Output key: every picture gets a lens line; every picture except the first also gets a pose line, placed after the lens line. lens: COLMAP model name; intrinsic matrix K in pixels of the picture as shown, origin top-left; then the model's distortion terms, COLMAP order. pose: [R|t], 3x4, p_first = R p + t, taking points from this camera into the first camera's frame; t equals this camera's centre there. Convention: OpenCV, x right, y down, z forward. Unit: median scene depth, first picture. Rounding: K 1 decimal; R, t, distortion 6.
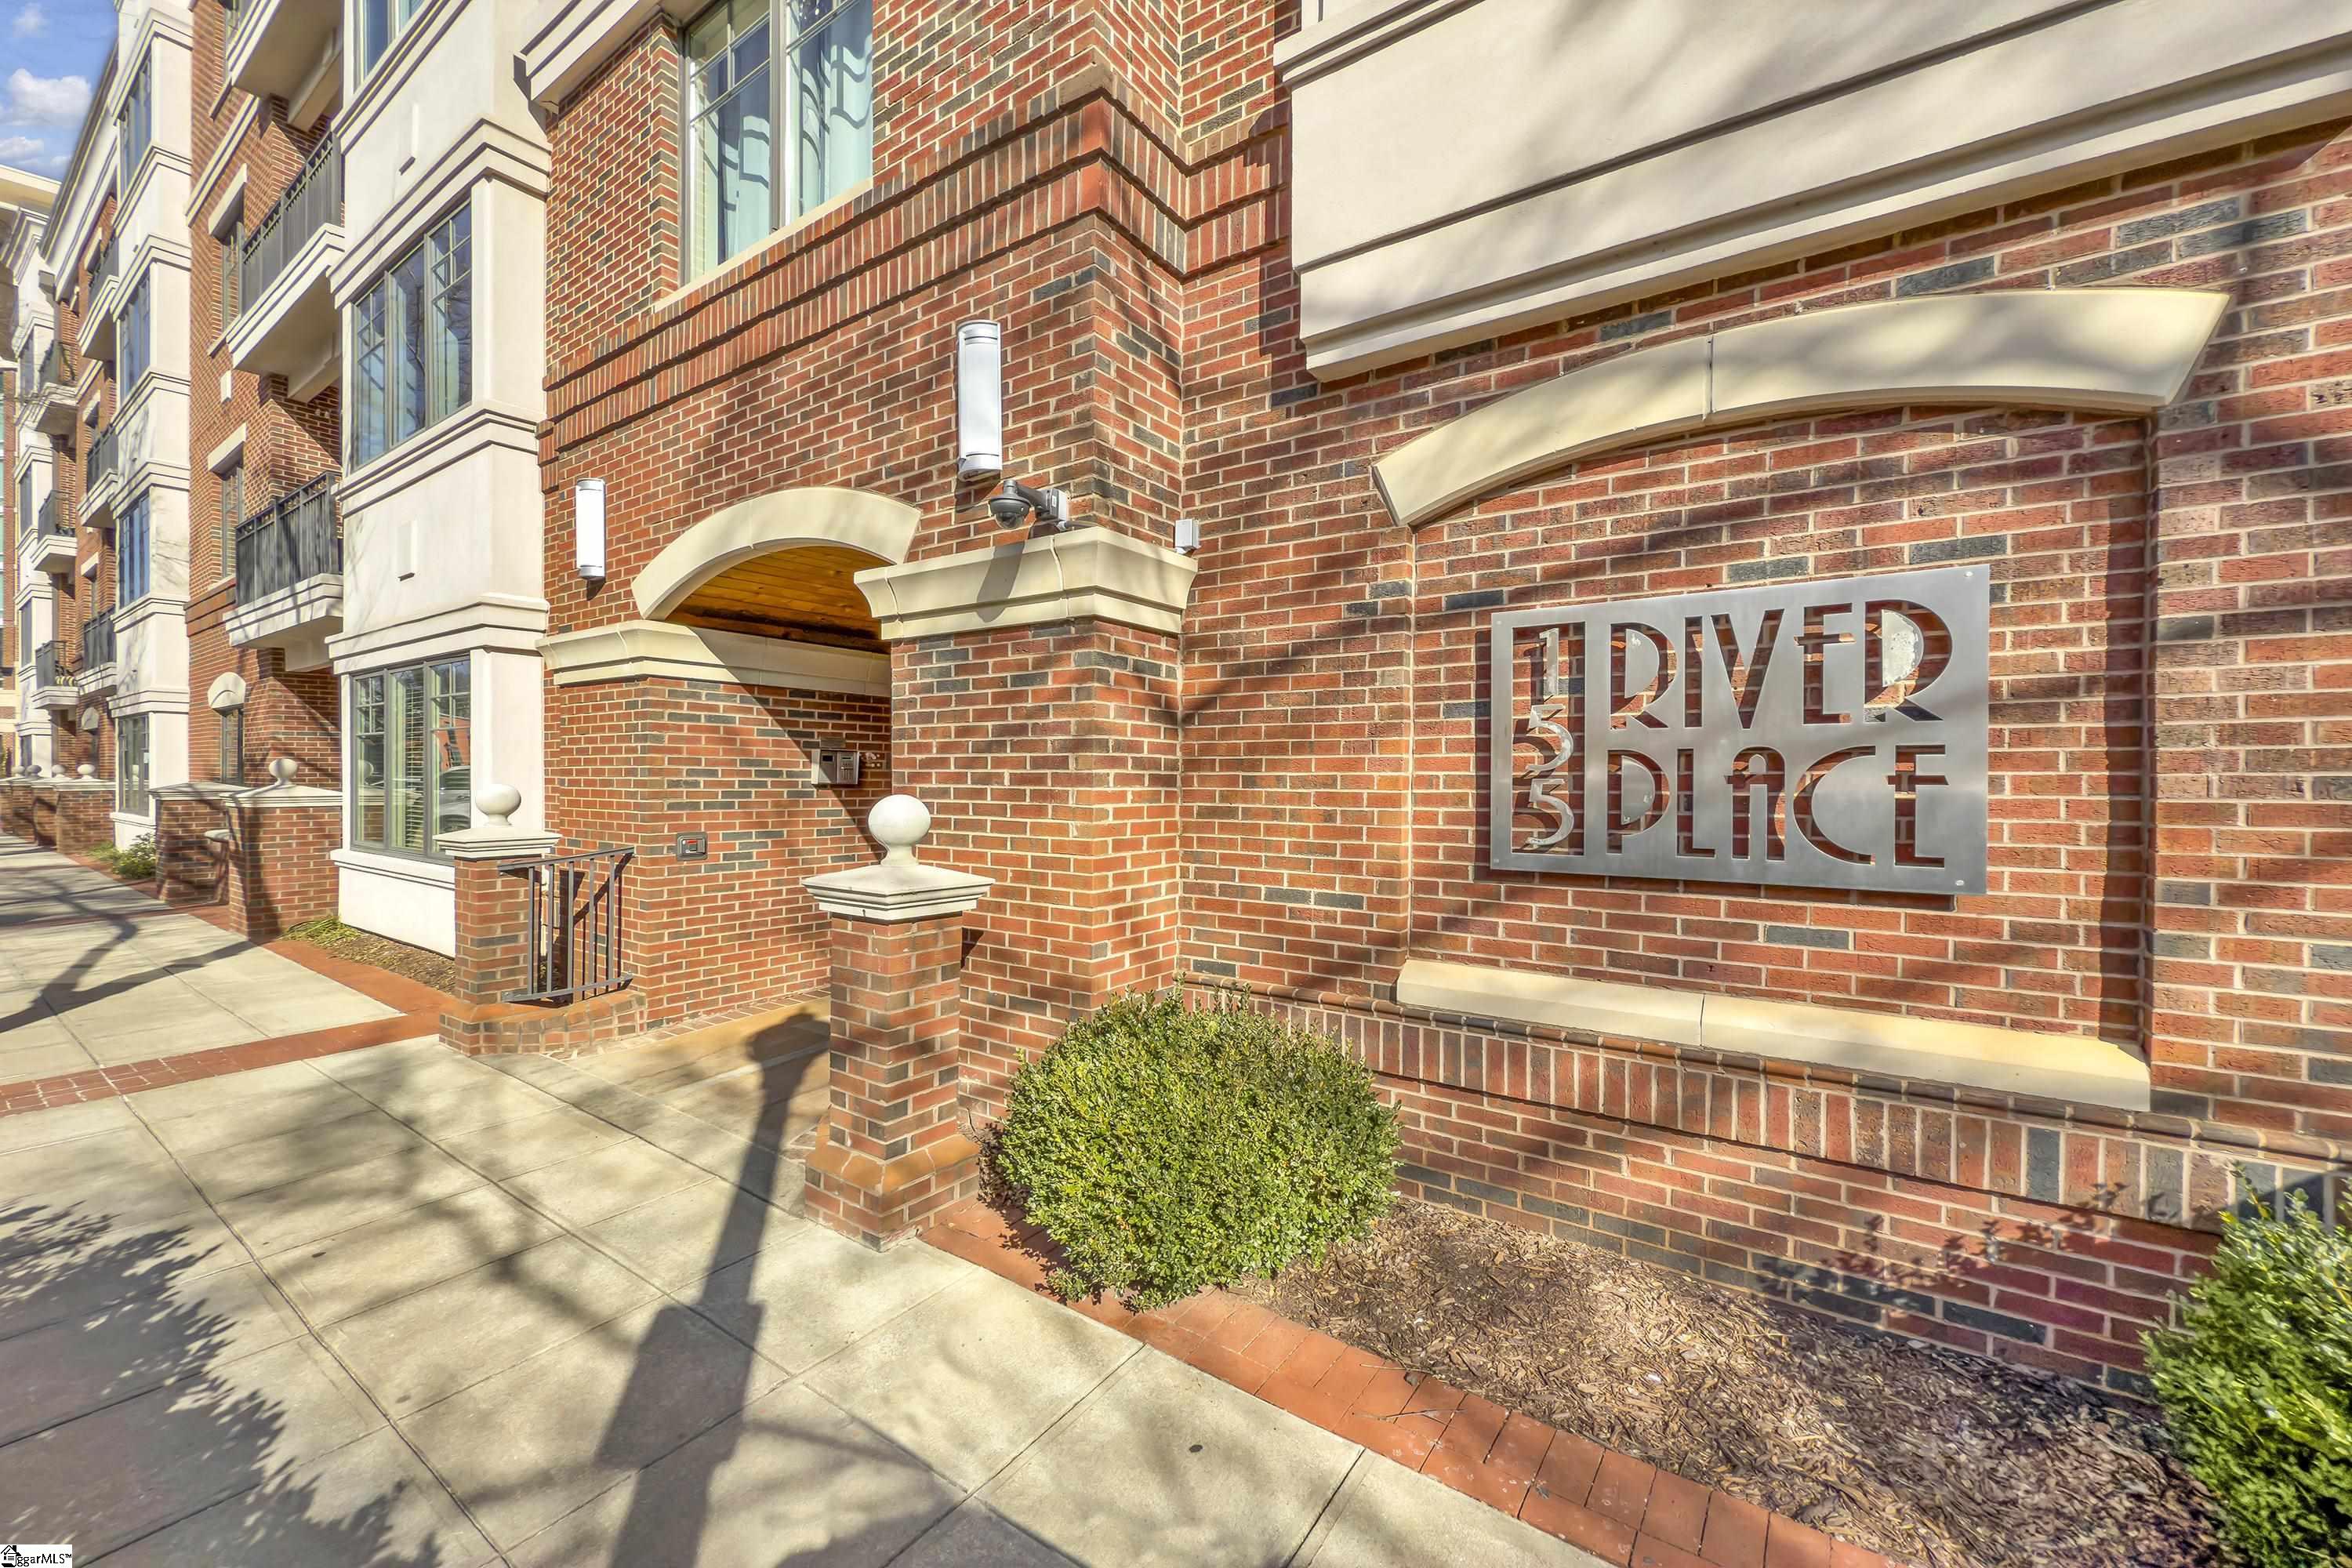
lens RADIAL K [[932.5, 0, 1167.4], [0, 932.5, 772.2], [0, 0, 1]] dist [-0.008624, 0.000032]
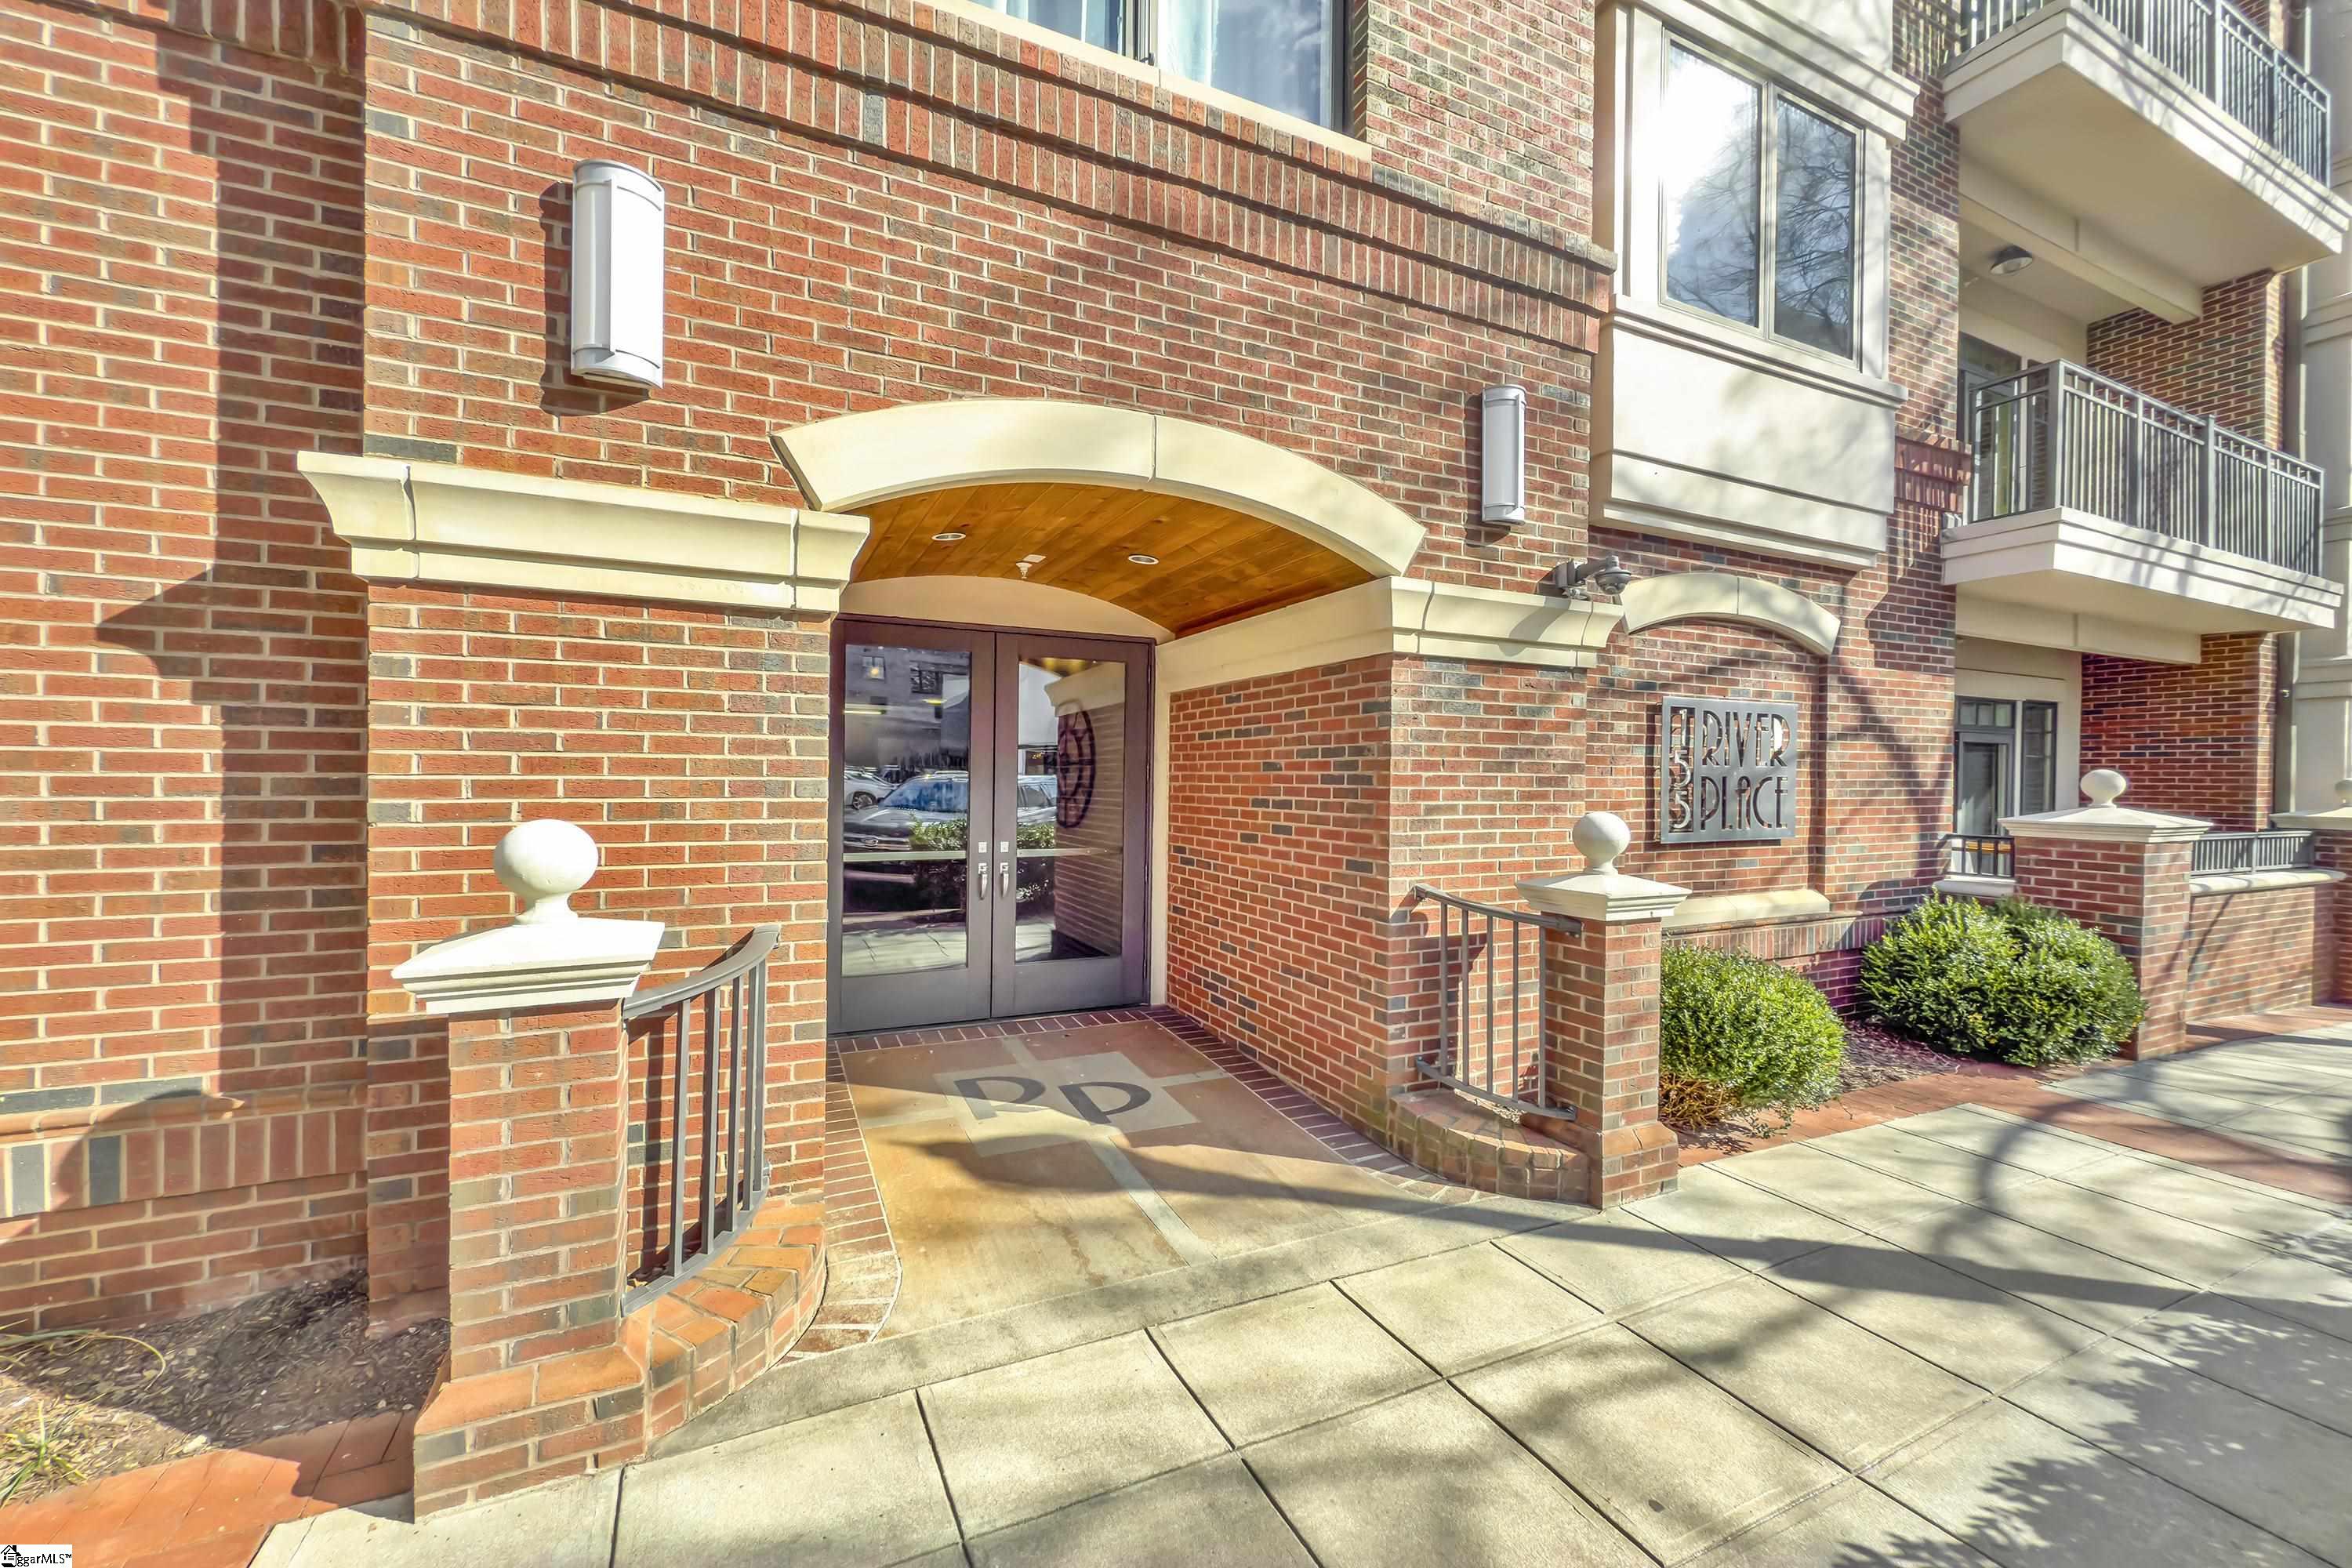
lens RADIAL K [[932.5, 0, 1167.4], [0, 932.5, 772.2], [0, 0, 1]] dist [-0.008624, 0.000032]
pose [[0.495509, 0.003217, 0.868597, -1.731804], [-0.012213, 0.999920, 0.003263, -0.024968], [-0.868517, -0.012225, 0.495508, 1.007291]]
